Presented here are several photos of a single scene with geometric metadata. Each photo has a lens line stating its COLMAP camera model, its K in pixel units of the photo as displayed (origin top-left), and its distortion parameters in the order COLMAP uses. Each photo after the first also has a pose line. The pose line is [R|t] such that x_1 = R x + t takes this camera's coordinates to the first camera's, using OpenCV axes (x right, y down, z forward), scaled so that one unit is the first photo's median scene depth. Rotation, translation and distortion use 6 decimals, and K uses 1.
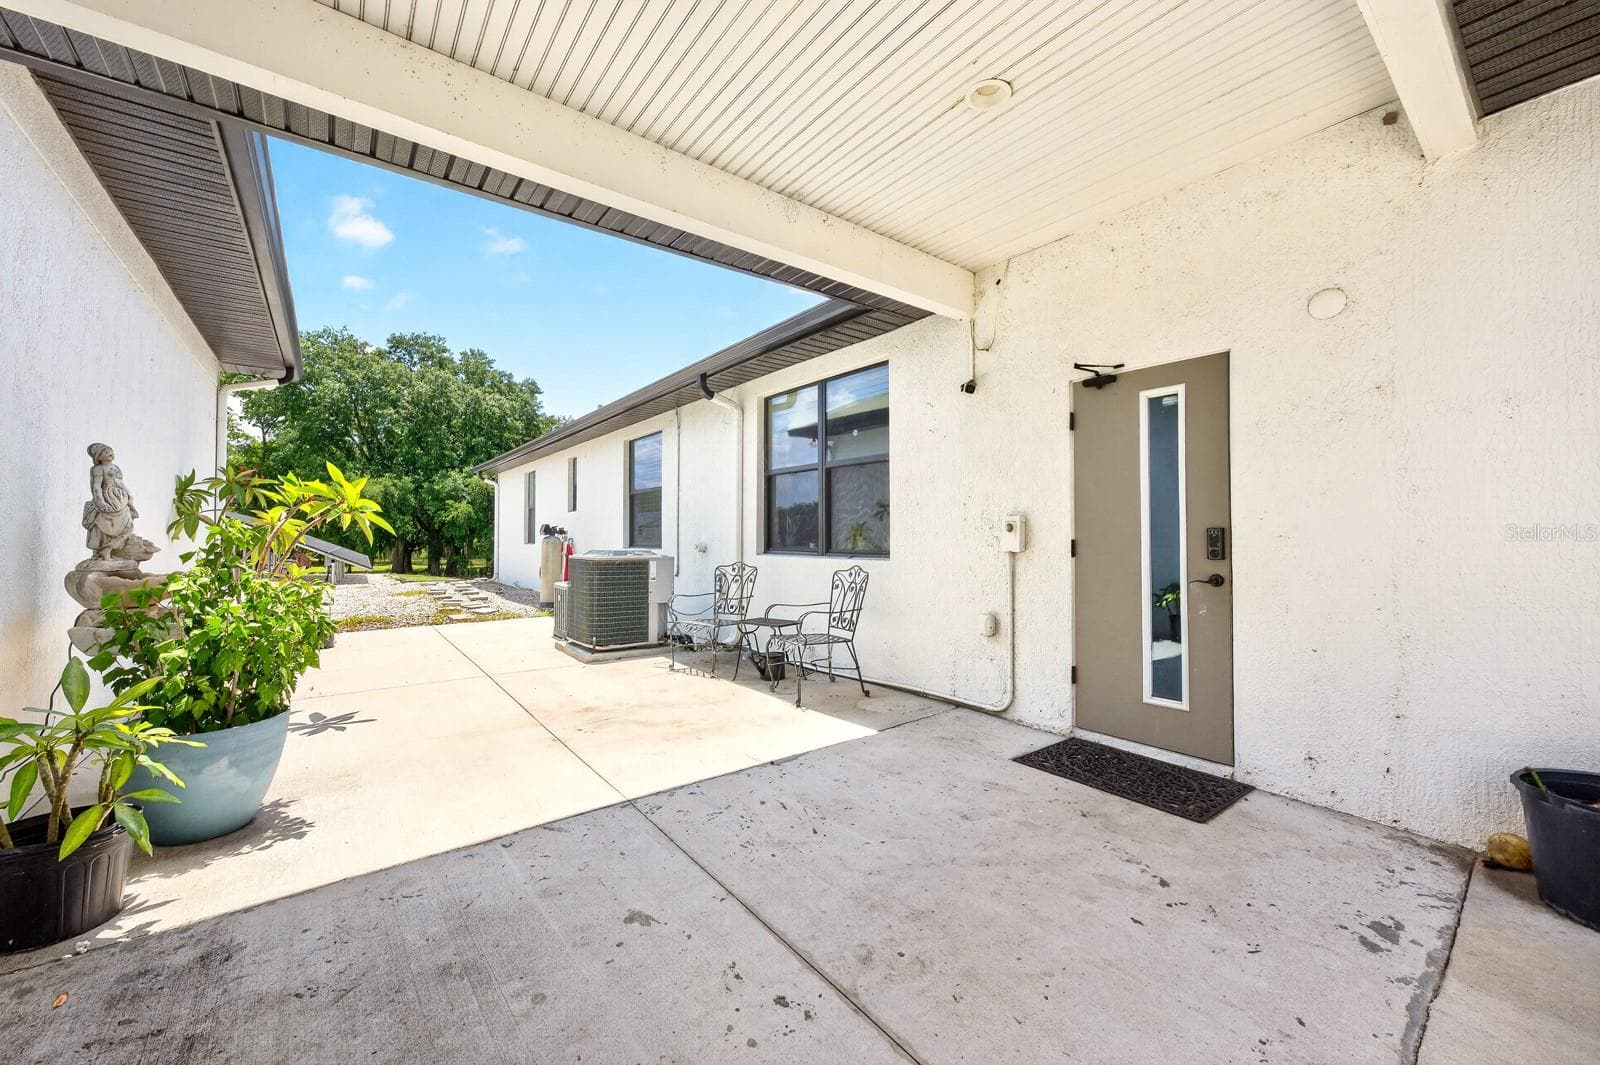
lens RADIAL K [[623.9, 0, 804.0], [0, 623.9, 532.4], [0, 0, 1]] dist [-0.011586, 0.001597]
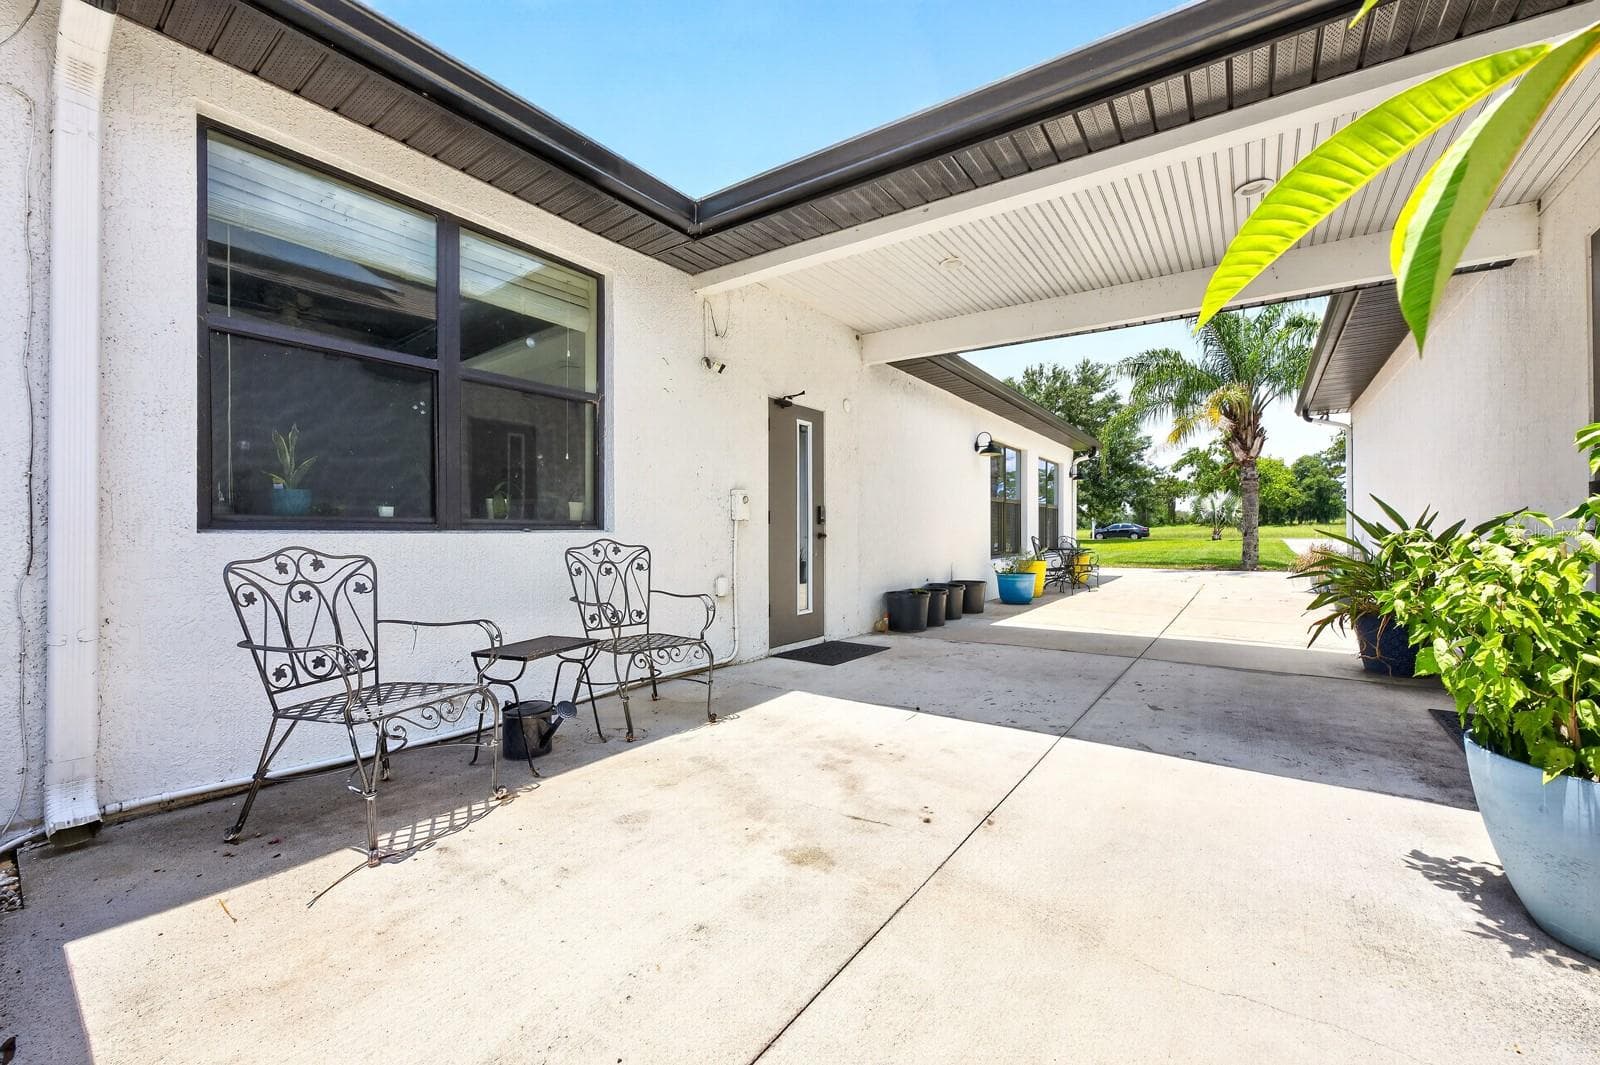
lens RADIAL K [[623.9, 0, 802.2], [0, 623.9, 531.3], [0, 0, 1]] dist [-0.011586, 0.001597]
pose [[-0.286273, 0.006556, 0.958126, -1.079685], [-0.002100, 0.999970, -0.007470, 0.079171], [-0.958146, -0.004151, -0.286250, 1.584189]]
